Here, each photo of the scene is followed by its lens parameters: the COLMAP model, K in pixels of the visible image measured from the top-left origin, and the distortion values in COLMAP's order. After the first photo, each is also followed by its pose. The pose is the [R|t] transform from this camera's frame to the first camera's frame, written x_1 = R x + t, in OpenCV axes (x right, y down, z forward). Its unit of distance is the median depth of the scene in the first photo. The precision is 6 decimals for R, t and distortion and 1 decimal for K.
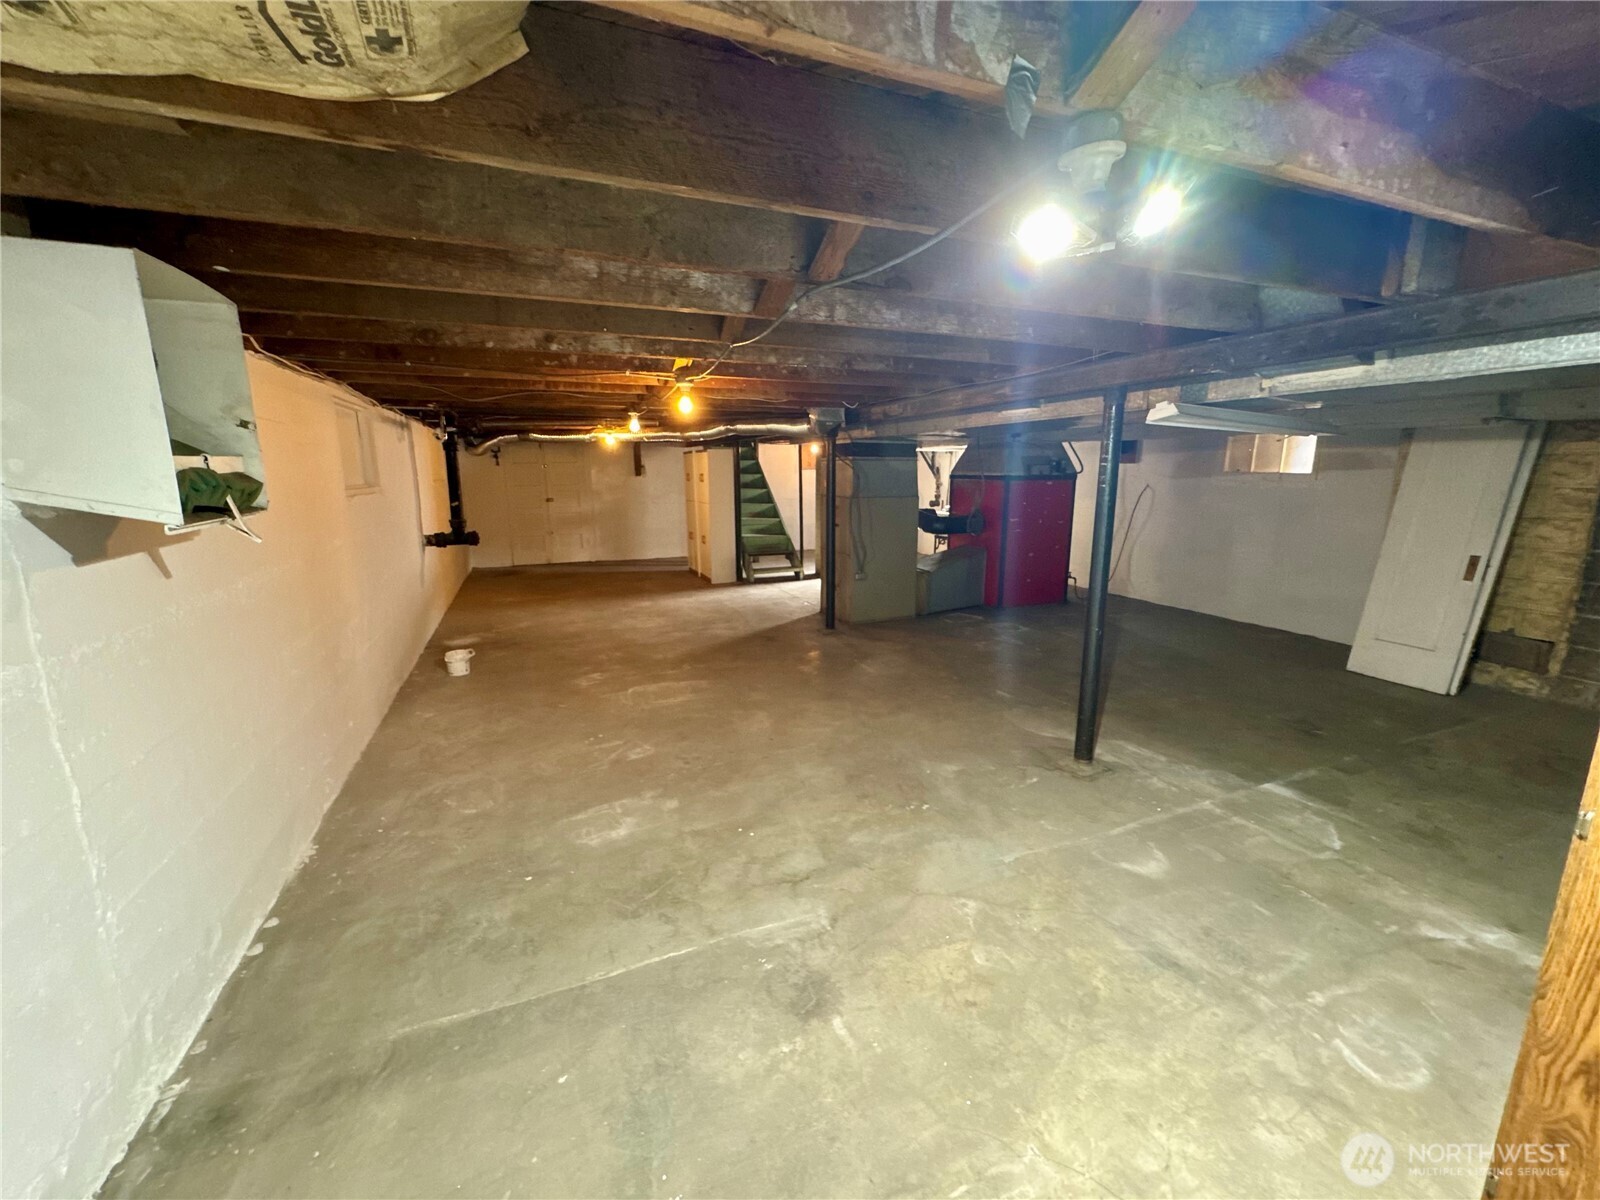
lens RADIAL K [[638.4, 0, 800.0], [0, 638.4, 598.7], [0, 0, 1]] dist [-0.002982, 0.000158]
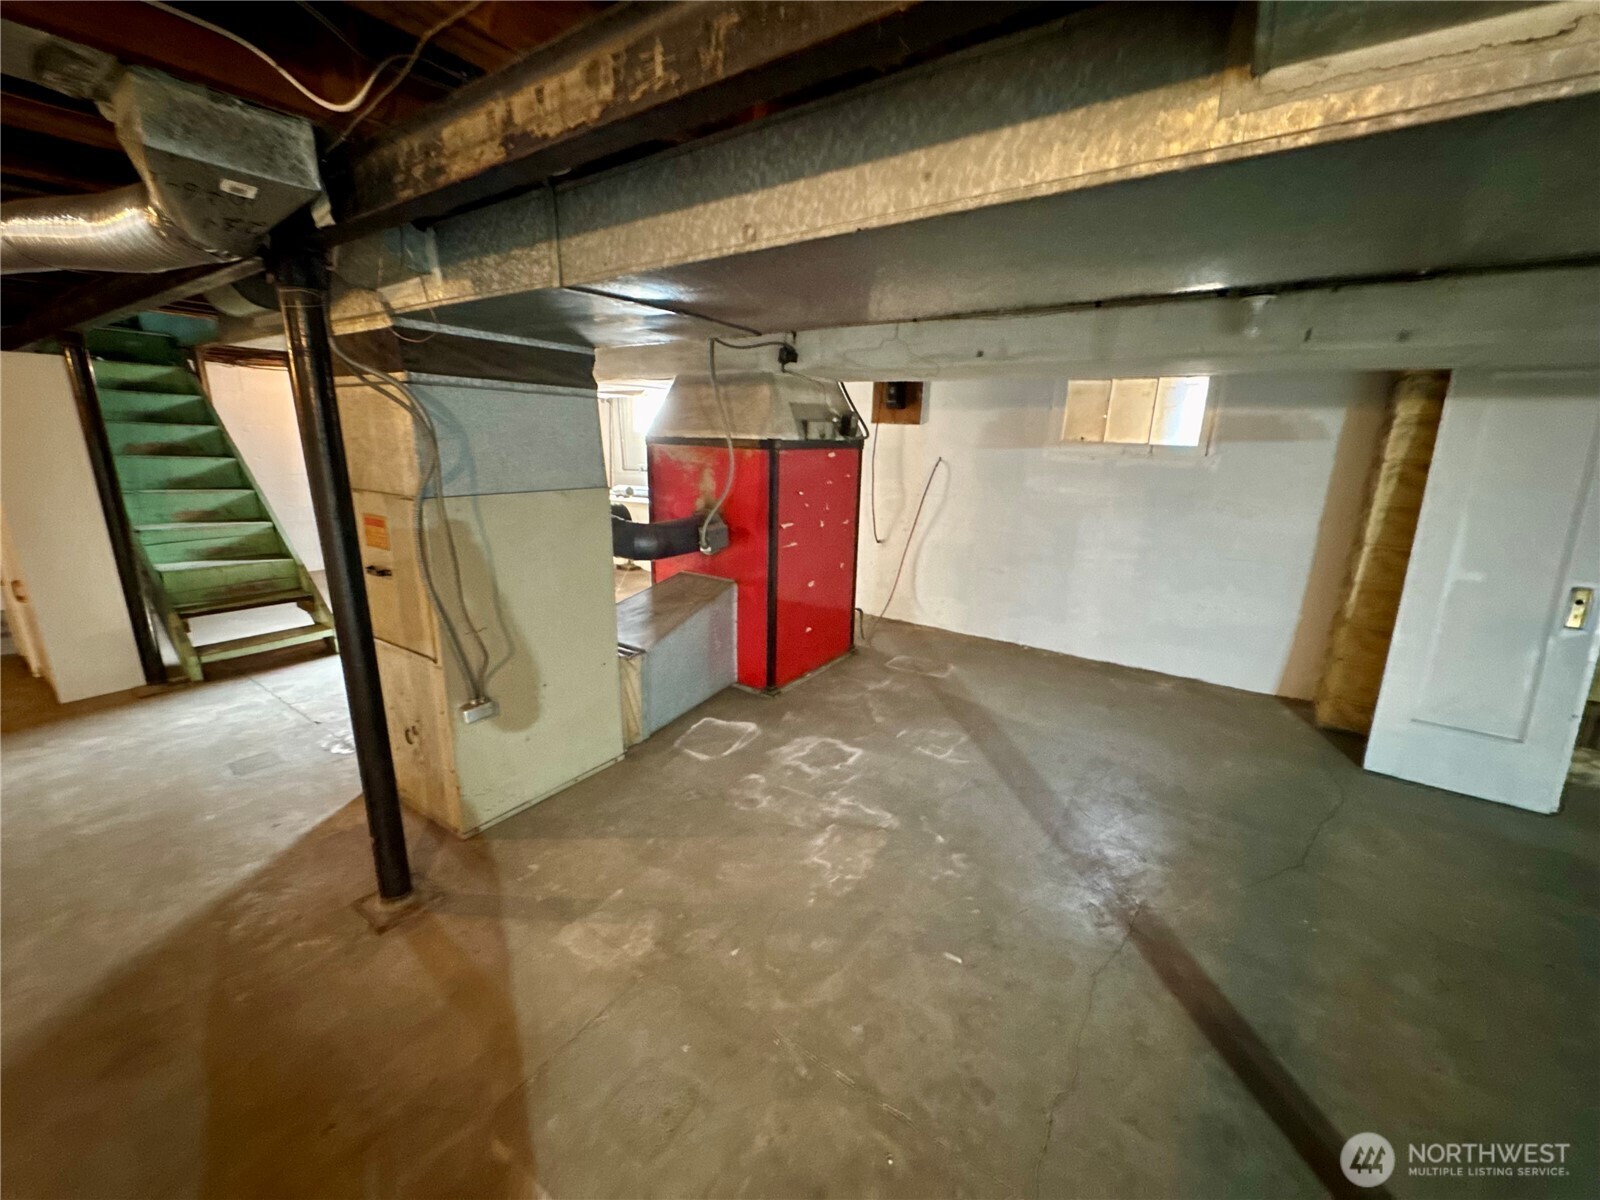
lens RADIAL K [[638.4, 0, 798.9], [0, 638.4, 600.1], [0, 0, 1]] dist [-0.002982, 0.000158]
pose [[0.842889, -0.112127, 0.526275, 0.065247], [0.081433, 0.993364, 0.081220, -0.113075], [-0.531889, -0.025603, 0.846427, 0.593406]]
